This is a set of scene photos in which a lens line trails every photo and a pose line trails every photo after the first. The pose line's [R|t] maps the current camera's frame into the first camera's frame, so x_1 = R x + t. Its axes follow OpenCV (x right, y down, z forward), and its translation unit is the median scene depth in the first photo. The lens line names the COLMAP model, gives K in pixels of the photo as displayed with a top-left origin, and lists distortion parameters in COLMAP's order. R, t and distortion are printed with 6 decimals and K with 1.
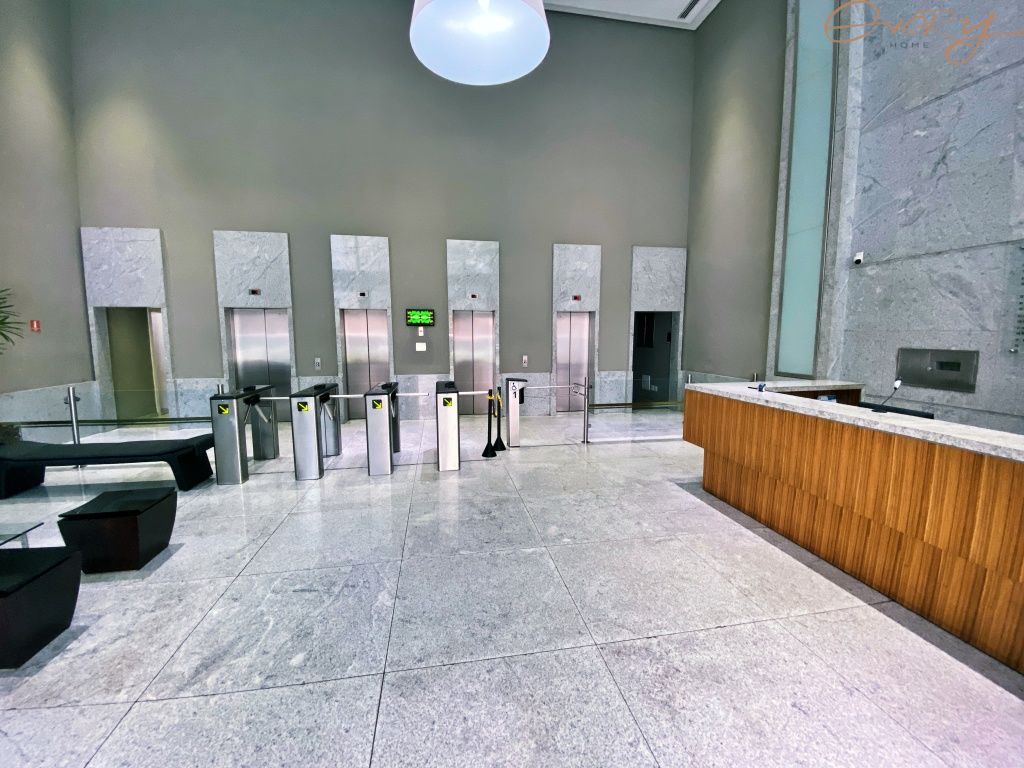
lens RADIAL K [[413.1, 0, 514.6], [0, 413.1, 386.7], [0, 0, 1]] dist [0.063111, -0.037689]
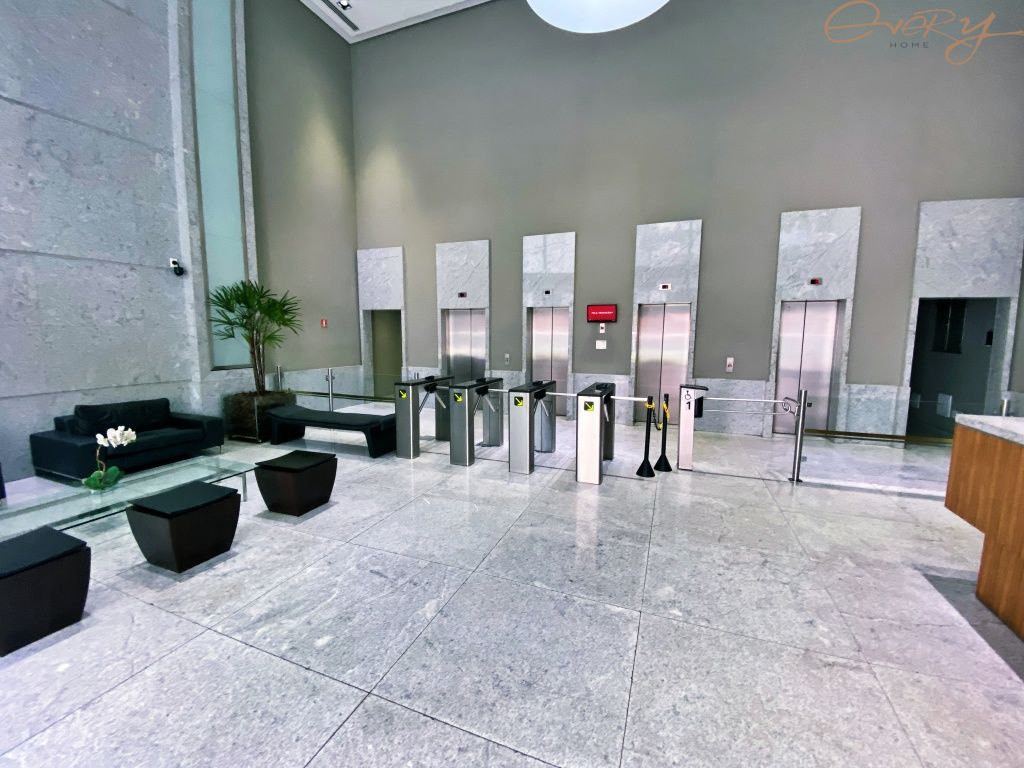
lens RADIAL K [[420.5, 0, 512.0], [0, 420.5, 384.0], [0, 0, 1]] dist [0.041592, -0.030576]
pose [[0.855004, 0.068356, -0.514097, 0.126018], [-0.071494, 0.997347, 0.013707, -0.008637], [0.513669, 0.025036, 0.857623, 0.113779]]
